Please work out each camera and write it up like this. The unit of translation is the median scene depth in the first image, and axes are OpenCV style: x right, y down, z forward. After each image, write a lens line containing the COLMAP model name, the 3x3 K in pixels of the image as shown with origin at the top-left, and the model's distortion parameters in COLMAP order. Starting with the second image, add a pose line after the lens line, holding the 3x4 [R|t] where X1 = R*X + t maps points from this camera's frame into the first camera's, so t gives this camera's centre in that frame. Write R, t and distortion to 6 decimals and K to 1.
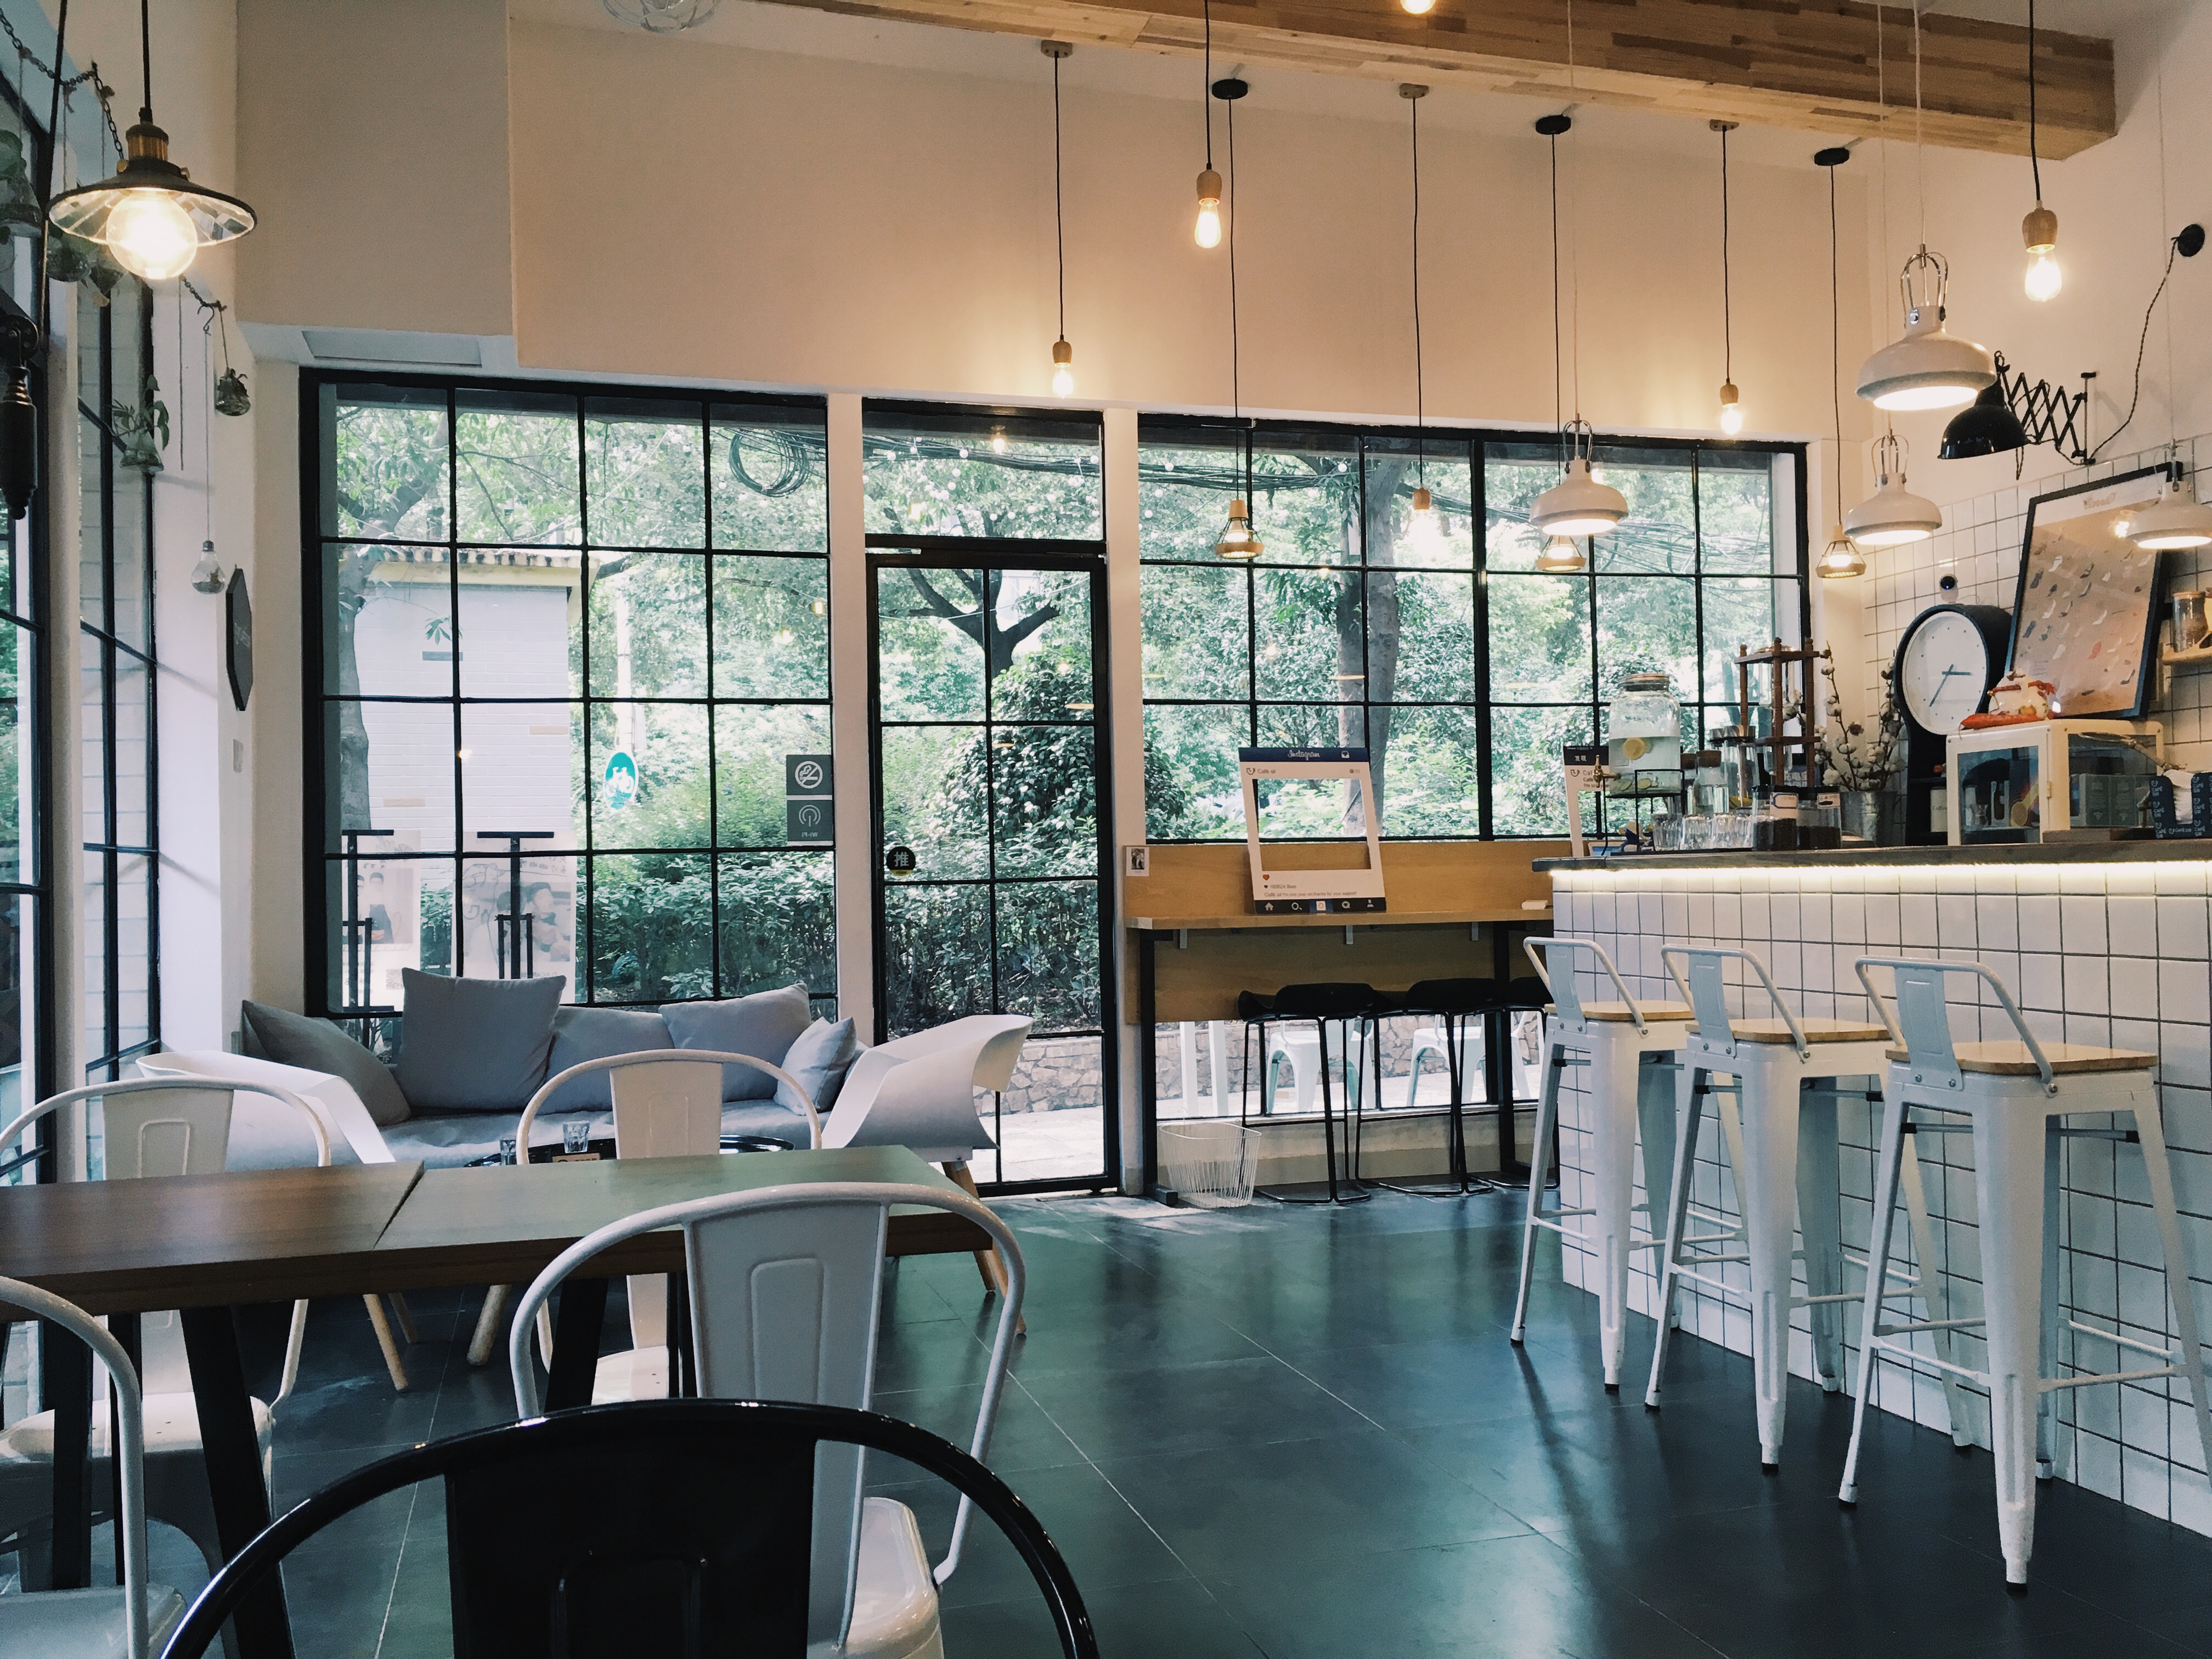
lens RADIAL K [[1874.2, 0, 1106.0], [0, 1874.2, 829.5], [0, 0, 1]] dist [0.000875, 0.001477]
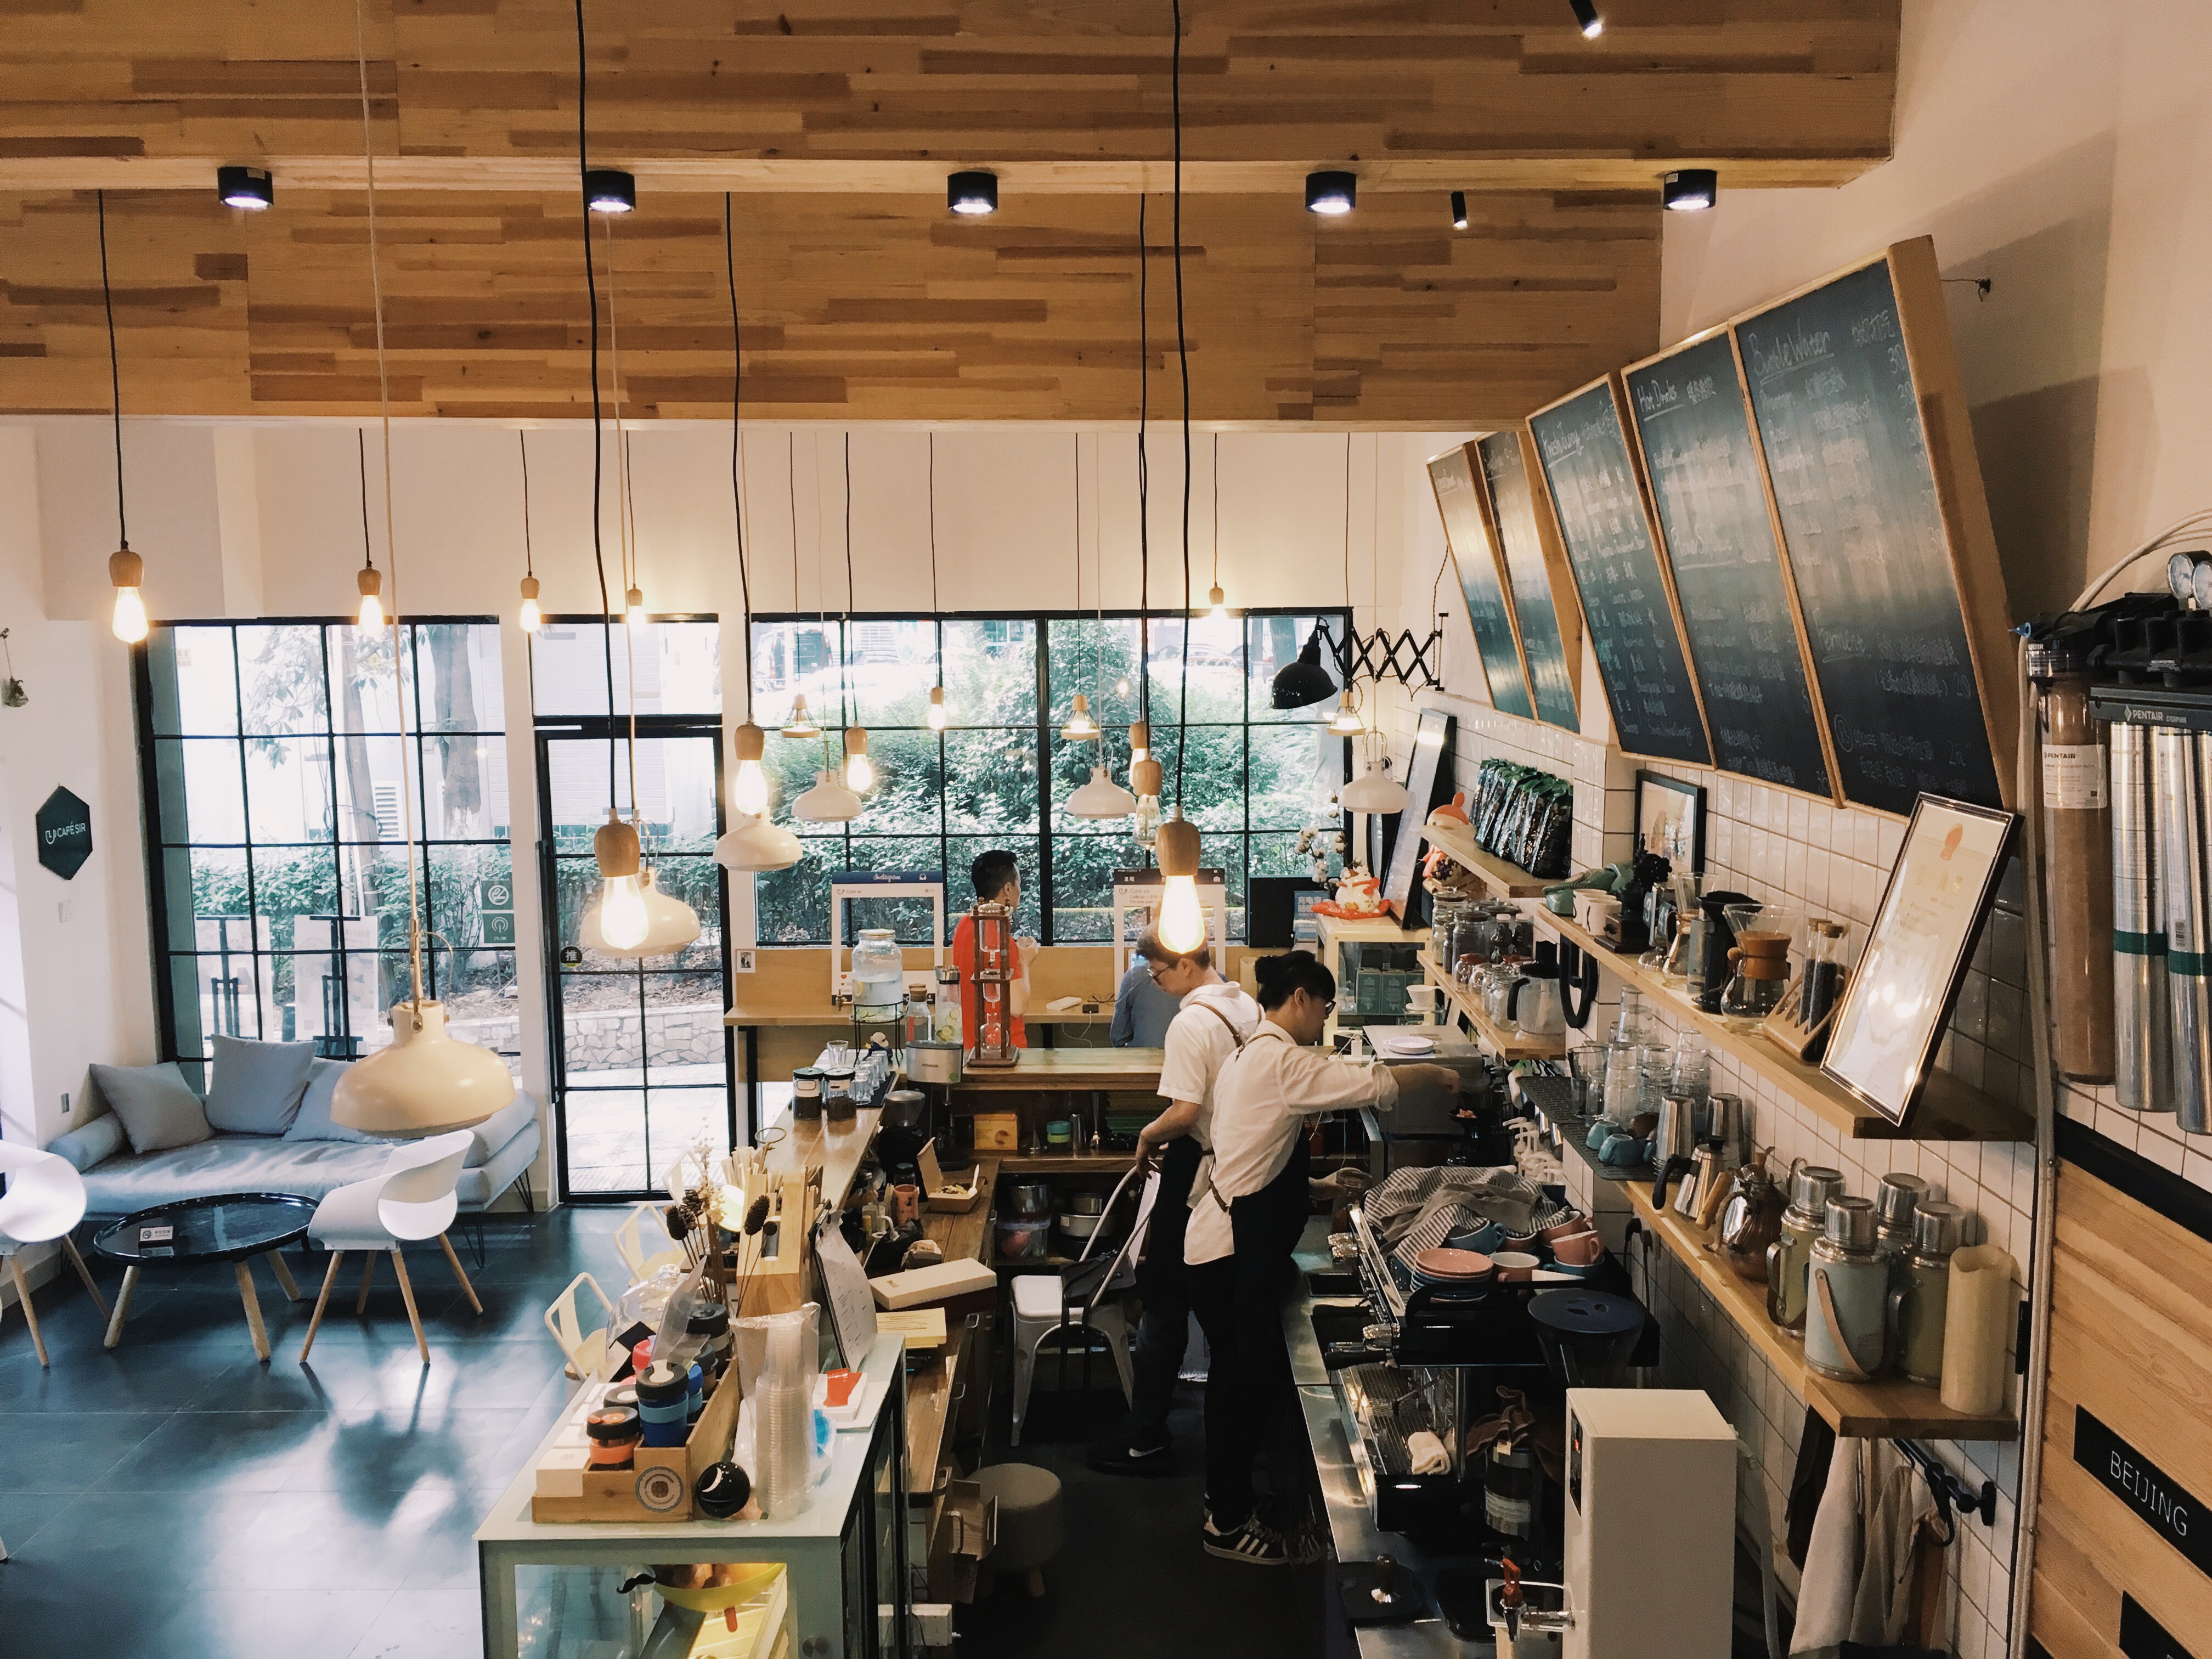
lens RADIAL K [[1874.2, 0, 1106.0], [0, 1874.2, 829.5], [0, 0, 1]] dist [0.000875, 0.001477]
pose [[0.964396, 0.040419, -0.261357, 0.627770], [-0.003259, 0.989993, 0.141076, -0.272717], [0.264444, -0.135201, 0.954877, -0.181551]]
